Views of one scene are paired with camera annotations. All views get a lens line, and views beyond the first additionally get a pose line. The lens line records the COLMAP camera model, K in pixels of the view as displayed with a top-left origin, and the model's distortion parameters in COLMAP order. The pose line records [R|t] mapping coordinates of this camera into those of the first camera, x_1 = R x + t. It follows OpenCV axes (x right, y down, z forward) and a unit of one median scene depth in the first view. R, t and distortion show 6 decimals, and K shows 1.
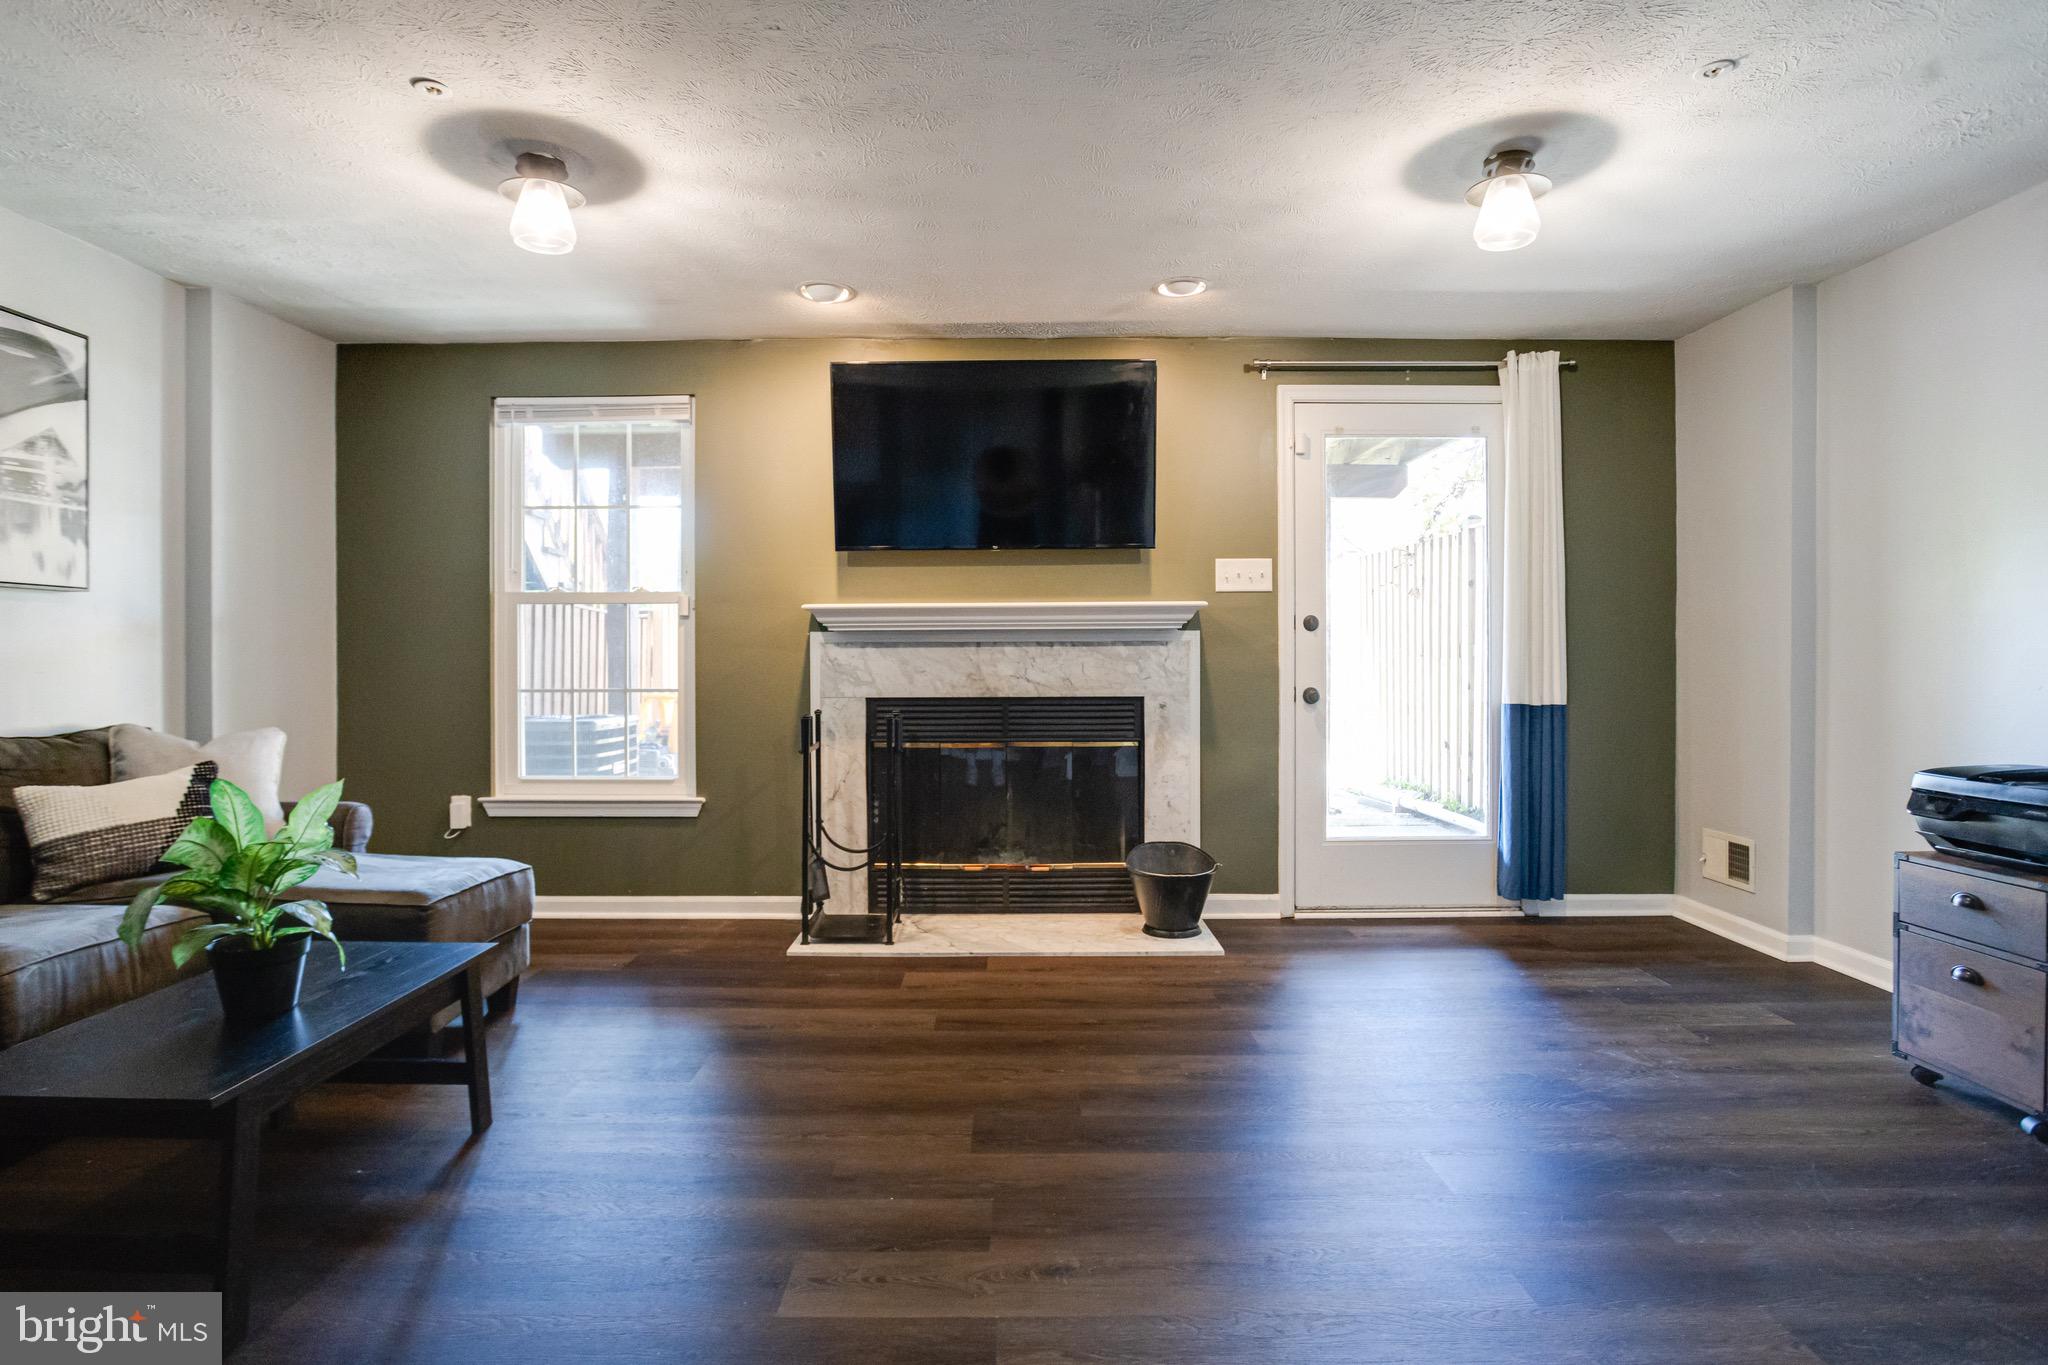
lens RADIAL K [[1050.1, 0, 1017.1], [0, 1050.1, 673.0], [0, 0, 1]] dist [-0.047668, 0.023288]
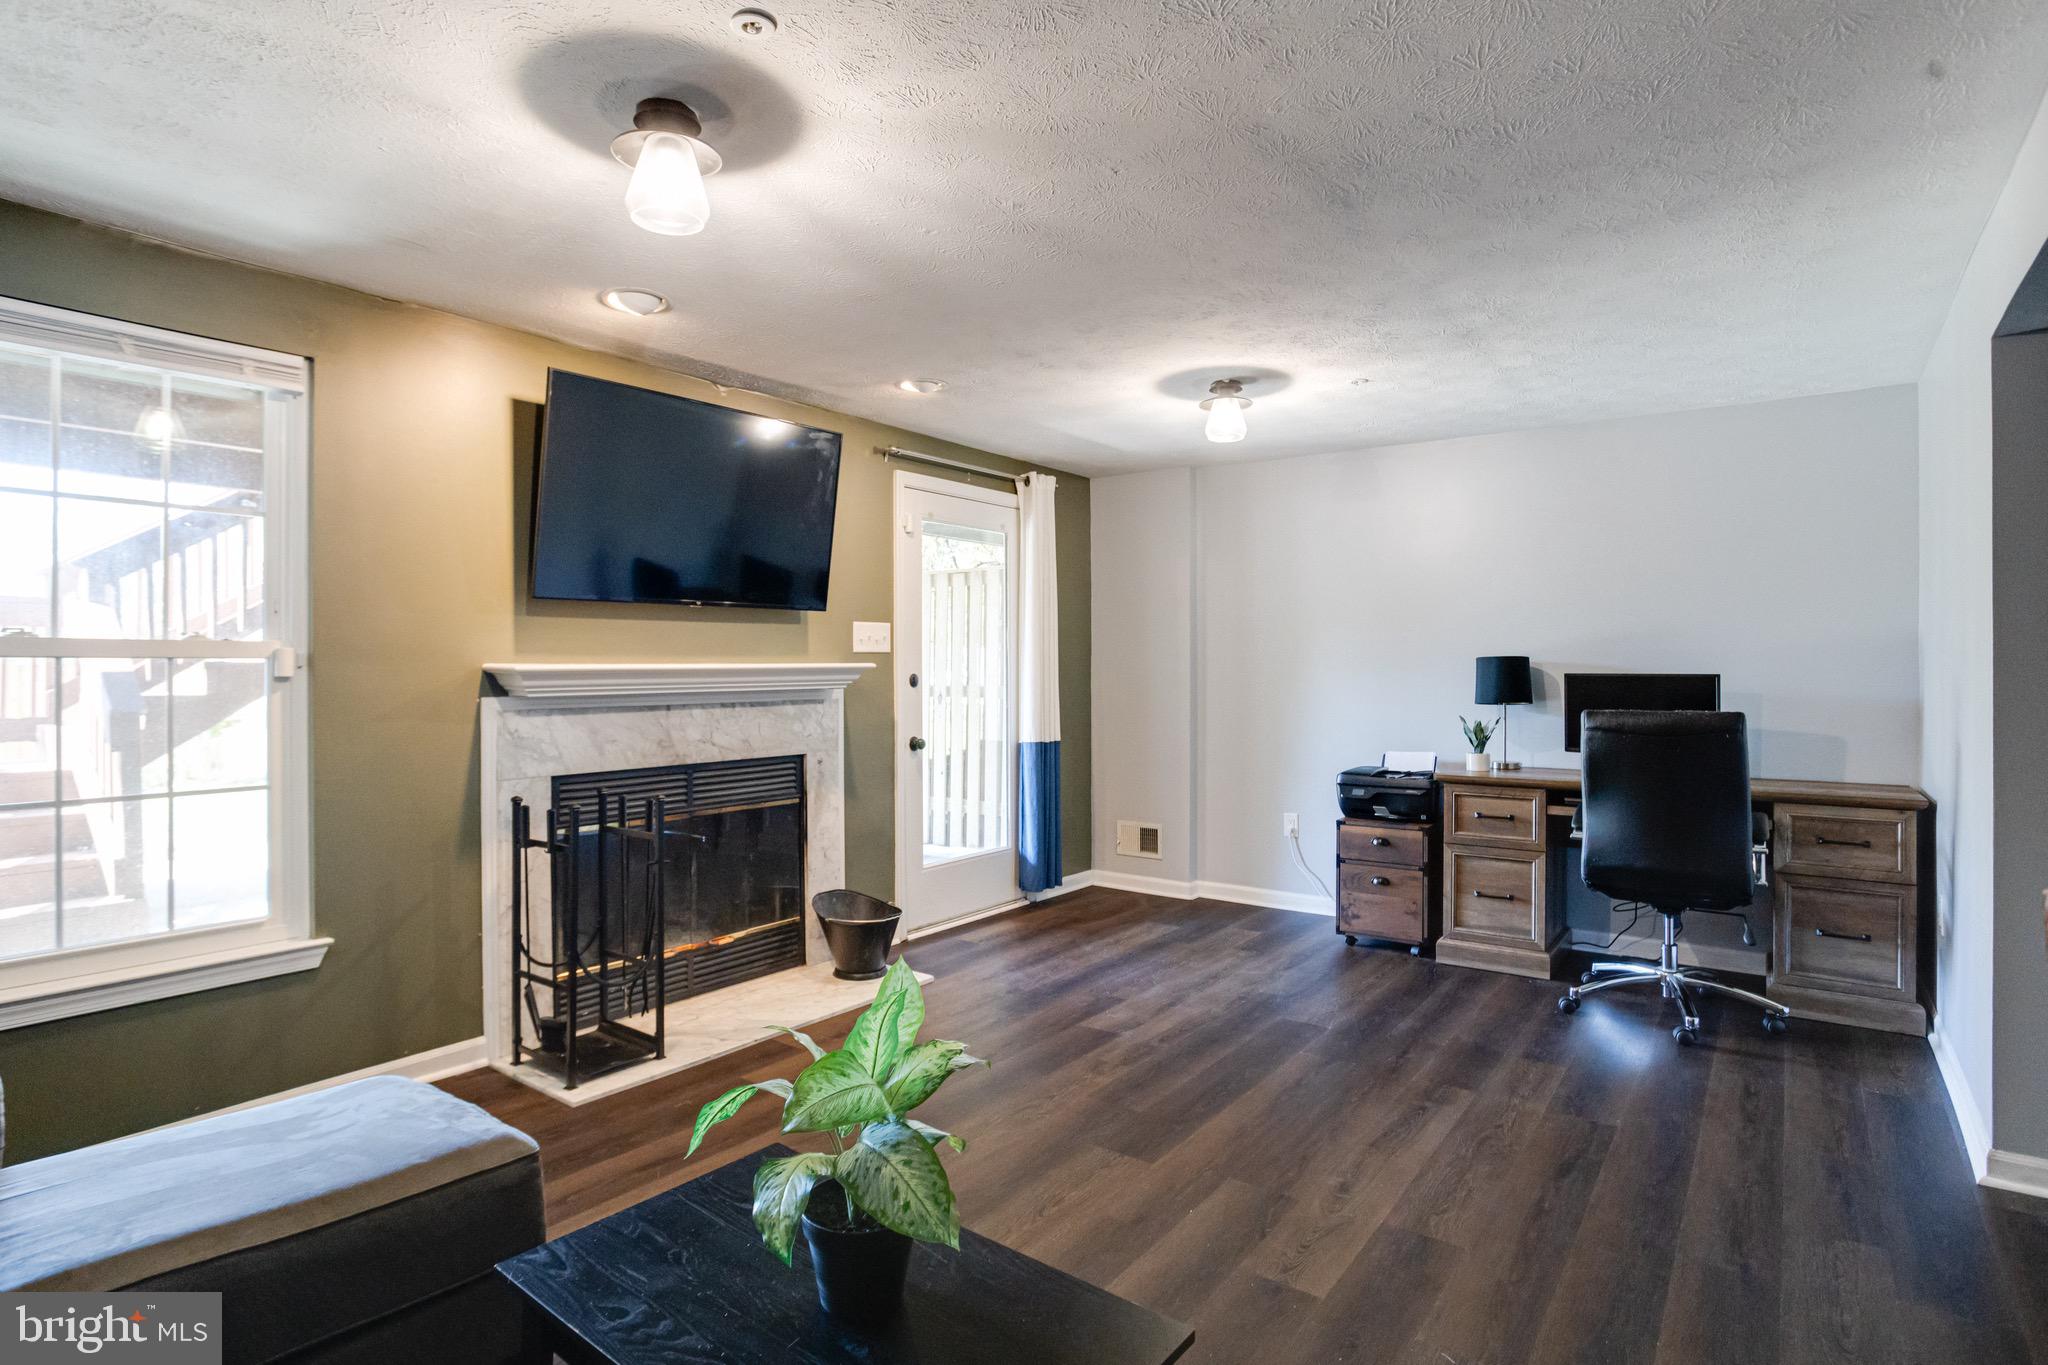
lens RADIAL K [[1050.1, 0, 1017.1], [0, 1050.1, 673.0], [0, 0, 1]] dist [-0.047668, 0.023288]
pose [[0.601102, -0.002701, 0.799168, -0.576476], [0.012476, 0.999904, -0.006005, -0.047972], [-0.799075, 0.013580, 0.601078, 0.217530]]
